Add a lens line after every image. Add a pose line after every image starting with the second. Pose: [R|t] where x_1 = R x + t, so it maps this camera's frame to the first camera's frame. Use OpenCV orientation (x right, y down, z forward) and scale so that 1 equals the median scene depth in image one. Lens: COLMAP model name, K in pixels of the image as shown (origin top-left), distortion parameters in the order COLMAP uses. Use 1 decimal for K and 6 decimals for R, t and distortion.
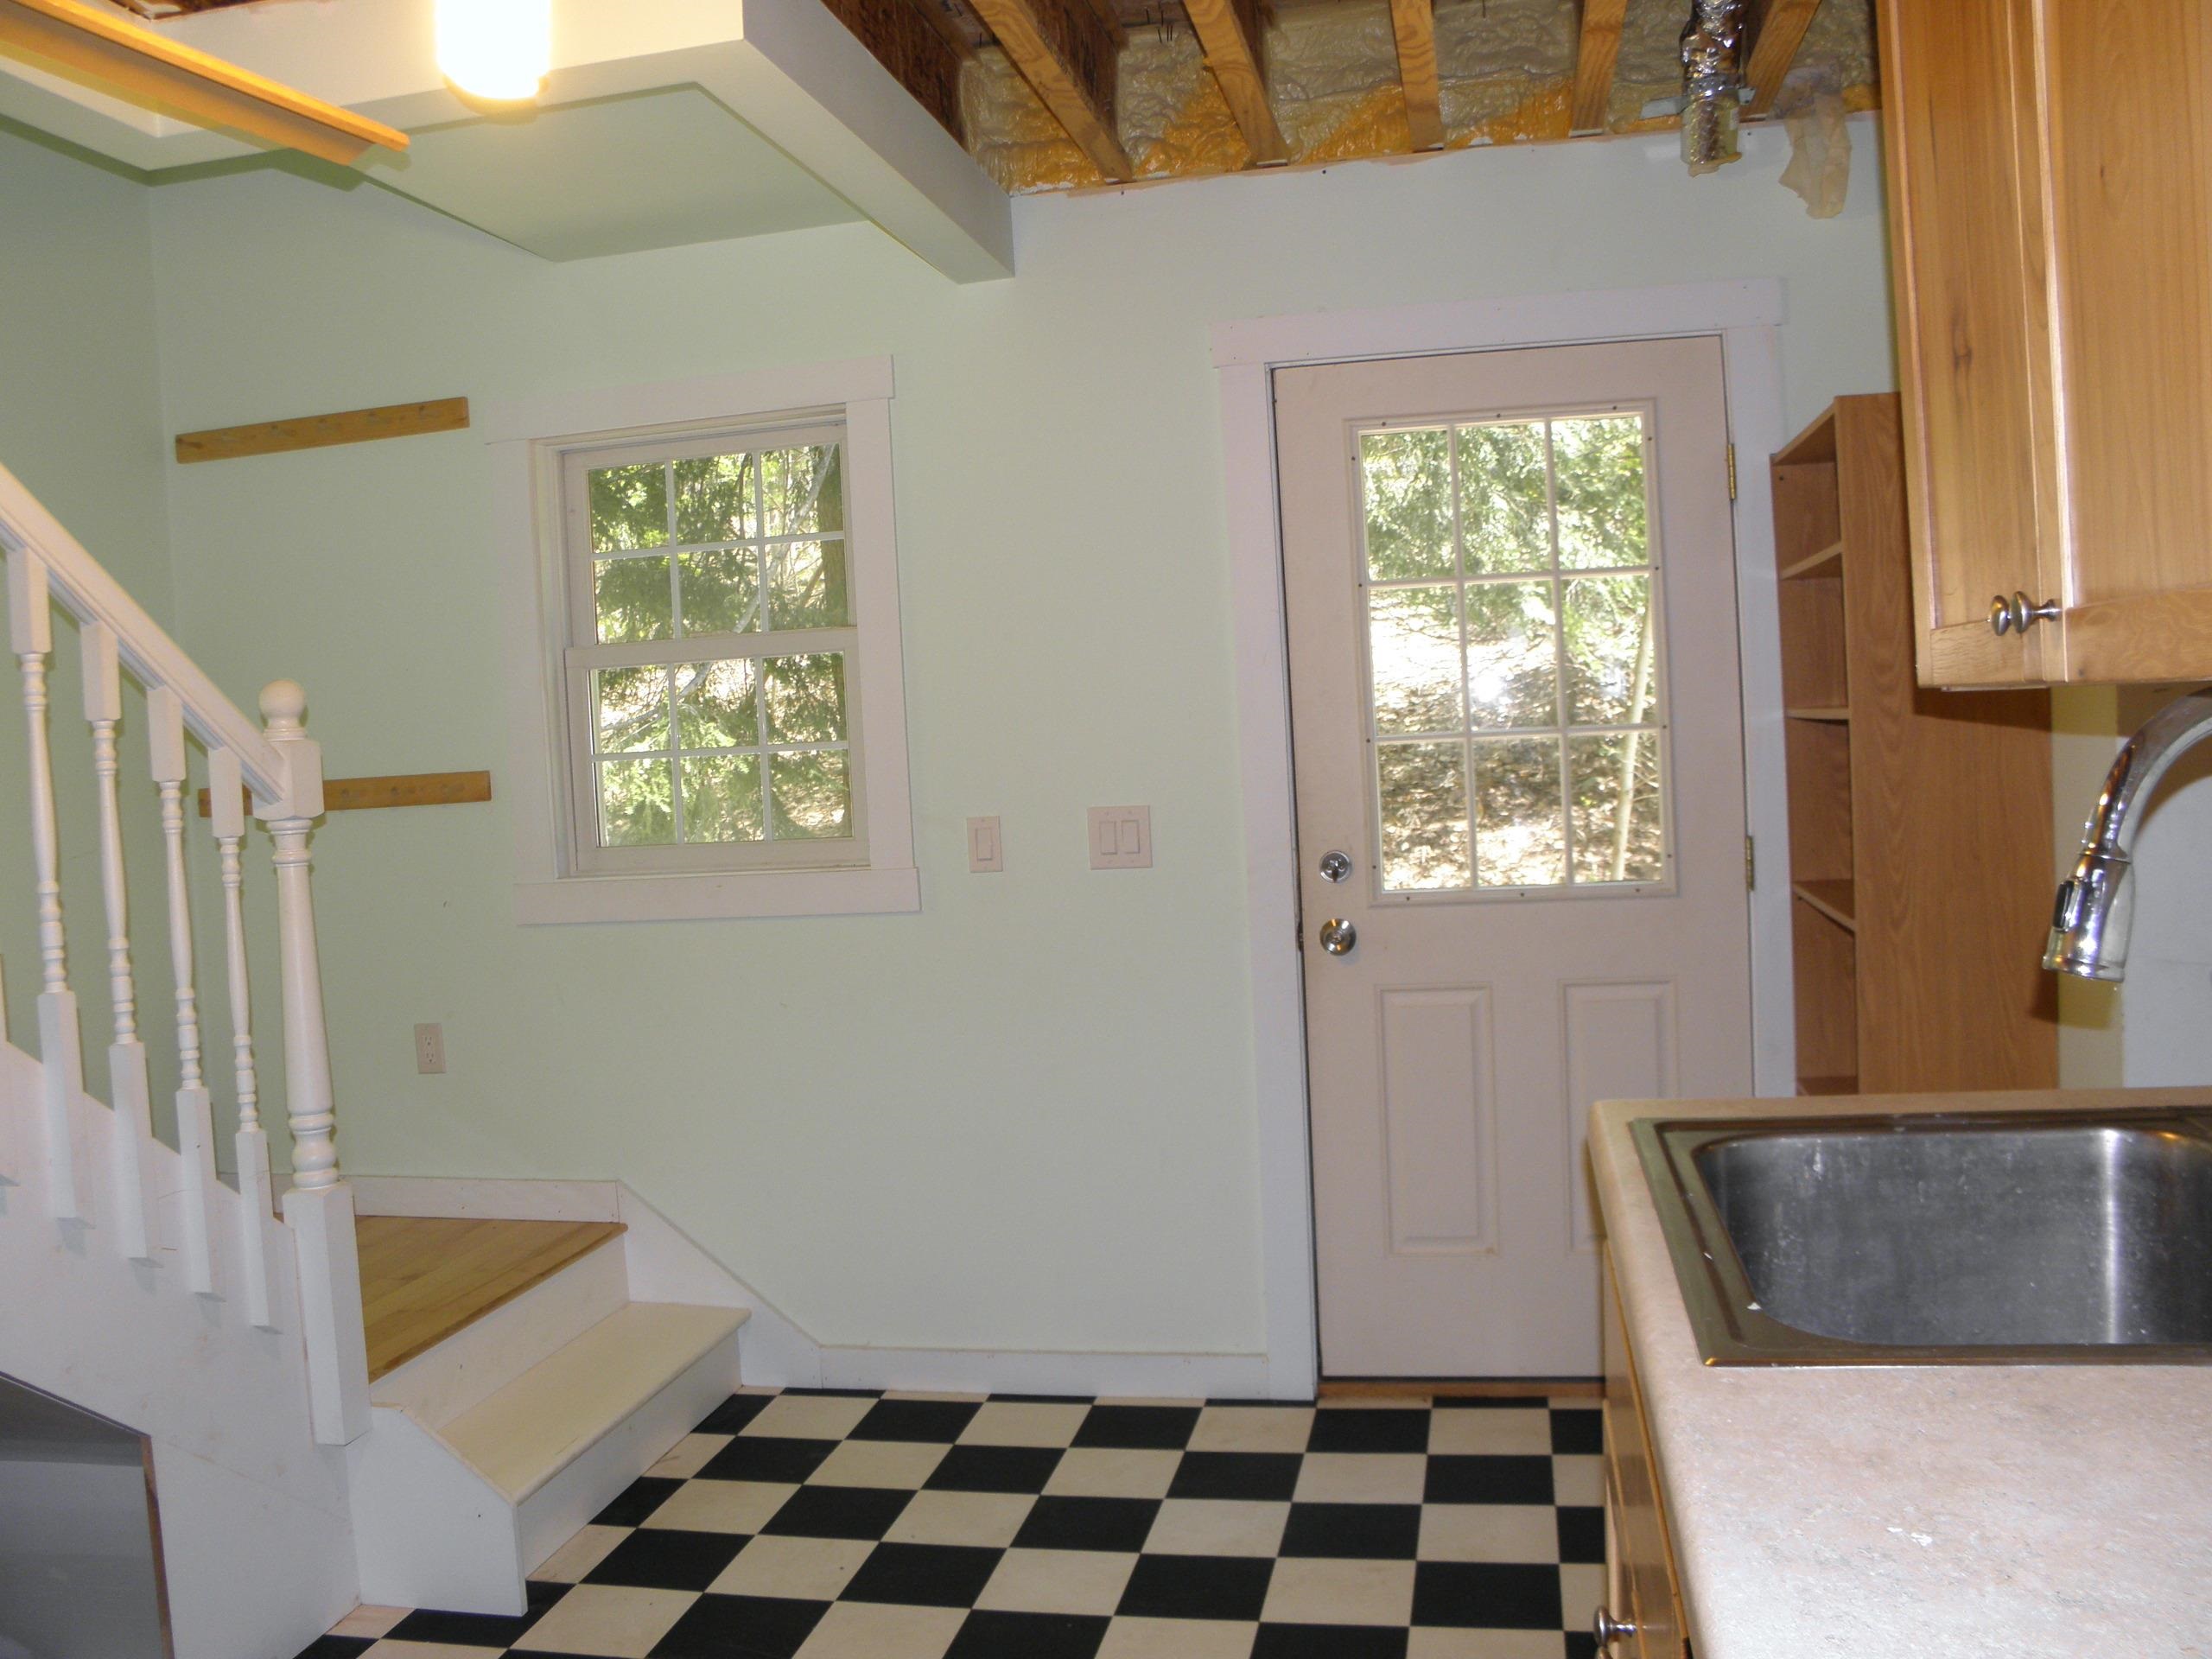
lens RADIAL K [[1885.0, 0, 1109.5], [0, 1885.0, 820.4], [0, 0, 1]] dist [-0.136918, -0.006162]
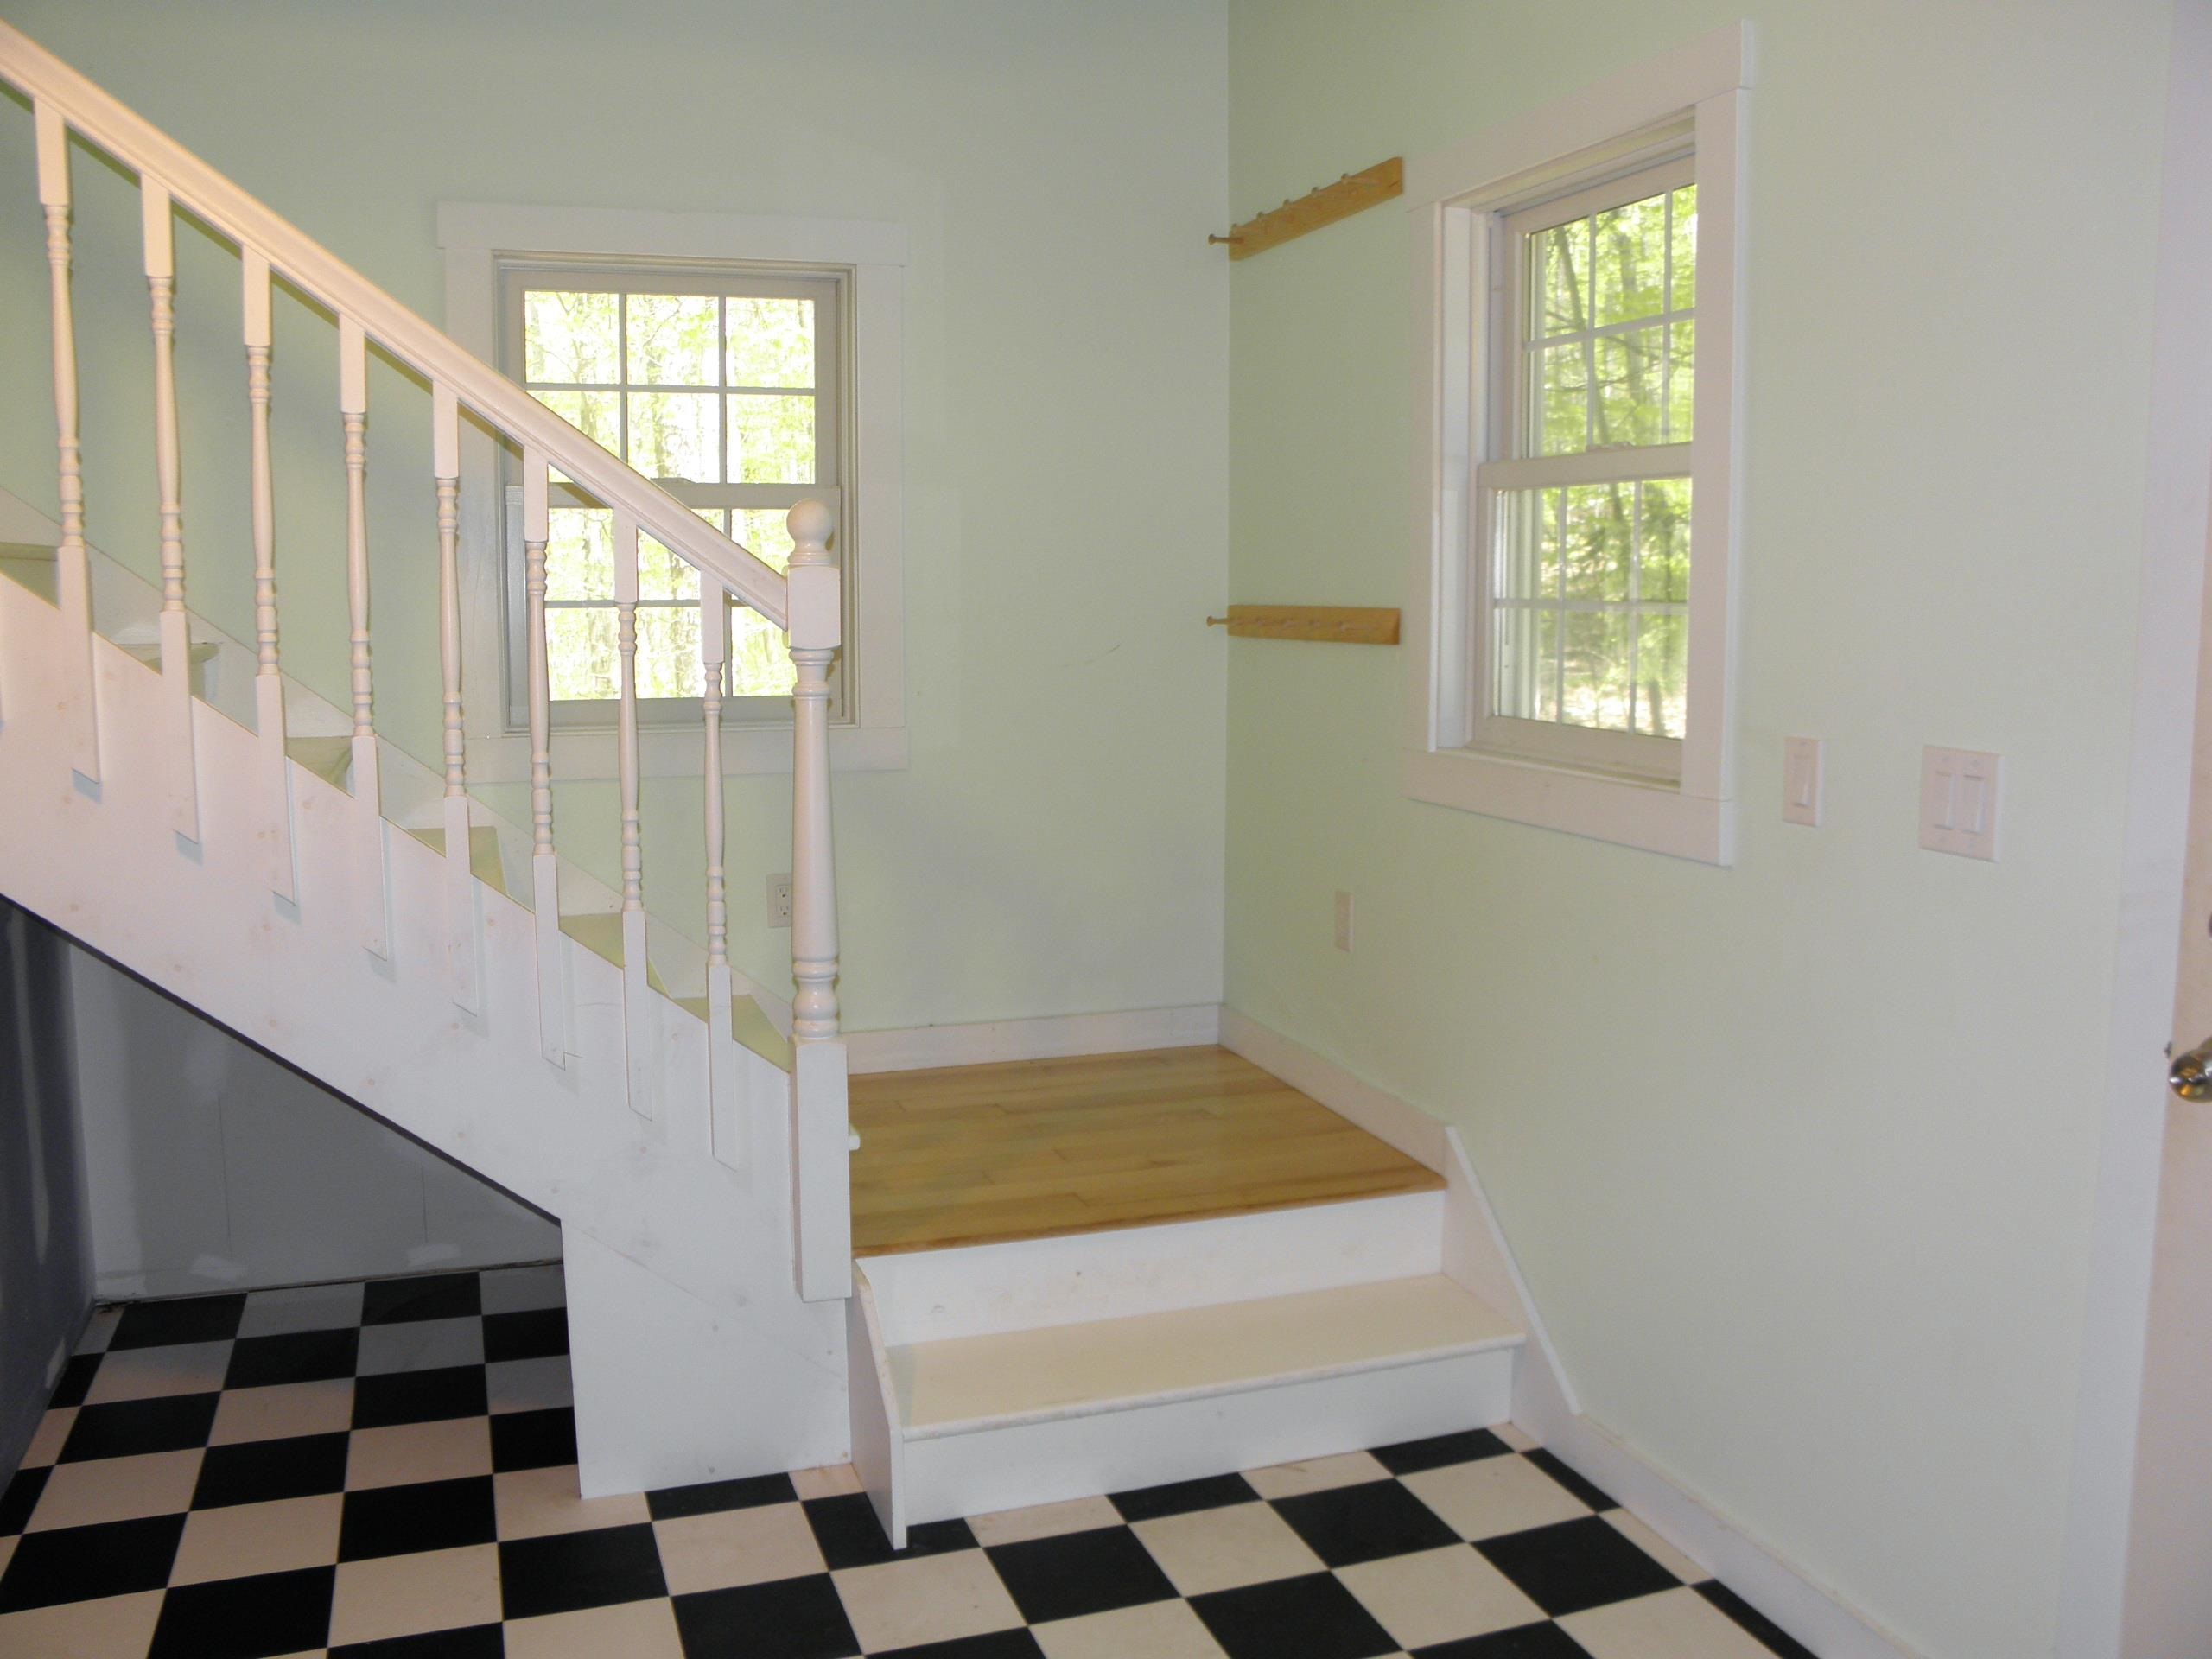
lens RADIAL K [[1877.3, 0, 1093.4], [0, 1877.3, 808.6], [0, 0, 1]] dist [-0.191443, 0.172479]
pose [[0.501661, 0.155294, -0.851011, 0.358413], [-0.069955, 0.987816, 0.139020, -0.049520], [0.862231, -0.010209, 0.506412, 0.501027]]
